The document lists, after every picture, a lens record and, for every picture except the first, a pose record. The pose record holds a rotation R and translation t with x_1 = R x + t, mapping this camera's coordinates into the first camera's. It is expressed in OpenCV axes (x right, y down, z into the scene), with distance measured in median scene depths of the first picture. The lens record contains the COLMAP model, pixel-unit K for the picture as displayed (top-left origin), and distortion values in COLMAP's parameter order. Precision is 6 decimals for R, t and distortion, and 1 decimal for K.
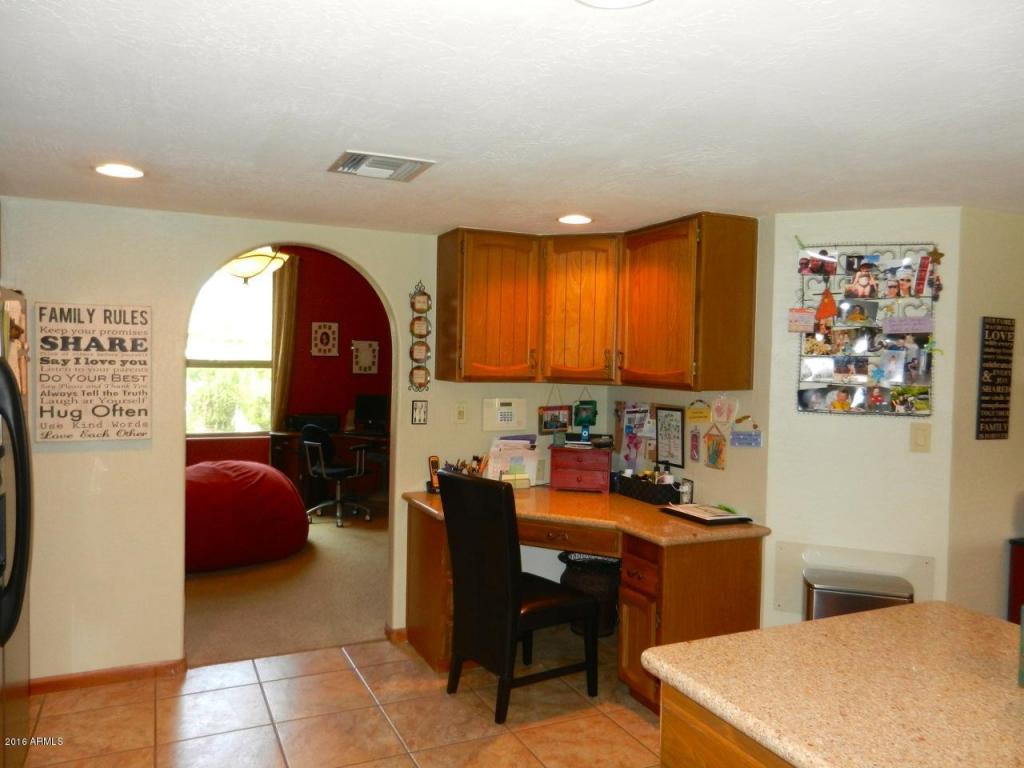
lens RADIAL K [[764.9, 0, 501.0], [0, 764.9, 381.3], [0, 0, 1]] dist [0.002844, 0.011503]
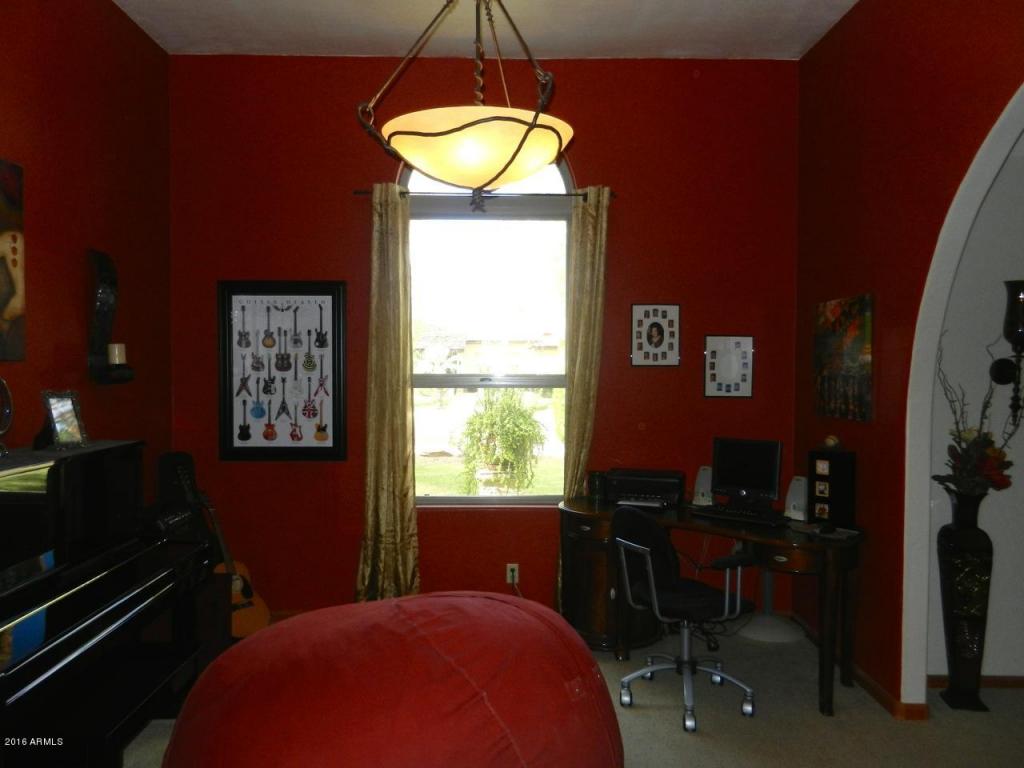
lens RADIAL K [[805.0, 0, 514.5], [0, 805.0, 381.3], [0, 0, 1]] dist [0.011979, 0.006314]
pose [[0.922818, -0.006218, -0.385187, -0.099184], [0.002904, 0.999954, -0.009186, -0.016518], [0.385226, 0.007358, 0.922793, 0.418791]]
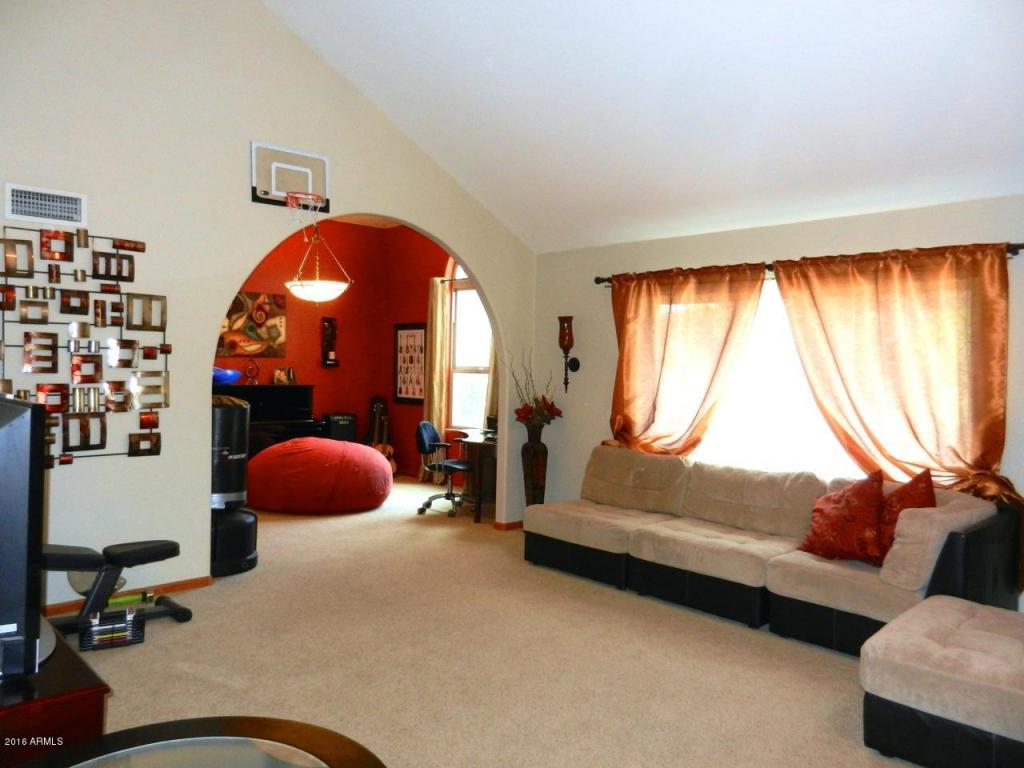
lens RADIAL K [[764.9, 0, 501.0], [0, 764.9, 381.3], [0, 0, 1]] dist [0.002844, 0.011503]
pose [[0.317332, 0.007925, -0.948281, 0.765509], [-0.035993, 0.999345, -0.003693, -0.001760], [0.947631, 0.035304, 0.317410, 0.646793]]
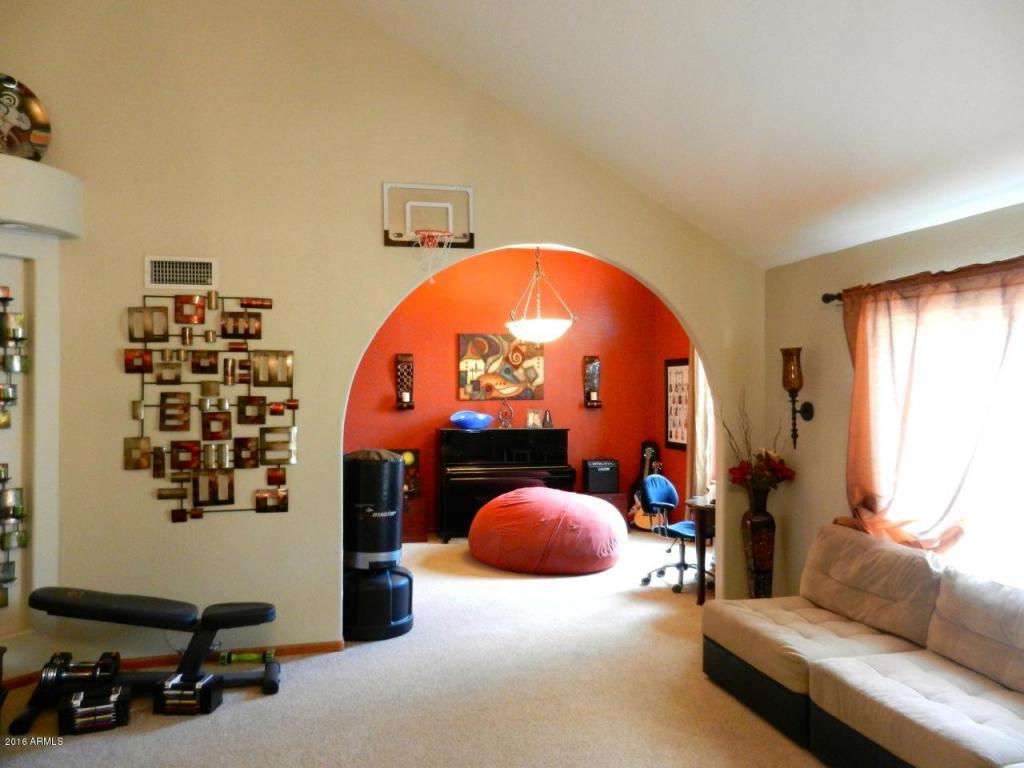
lens RADIAL K [[764.9, 0, 501.0], [0, 764.9, 381.3], [0, 0, 1]] dist [0.002844, 0.011503]
pose [[-0.188352, -0.030467, -0.981629, 0.662064], [-0.028425, 0.999269, -0.025561, -0.027689], [0.981690, 0.023089, -0.189080, 0.862041]]
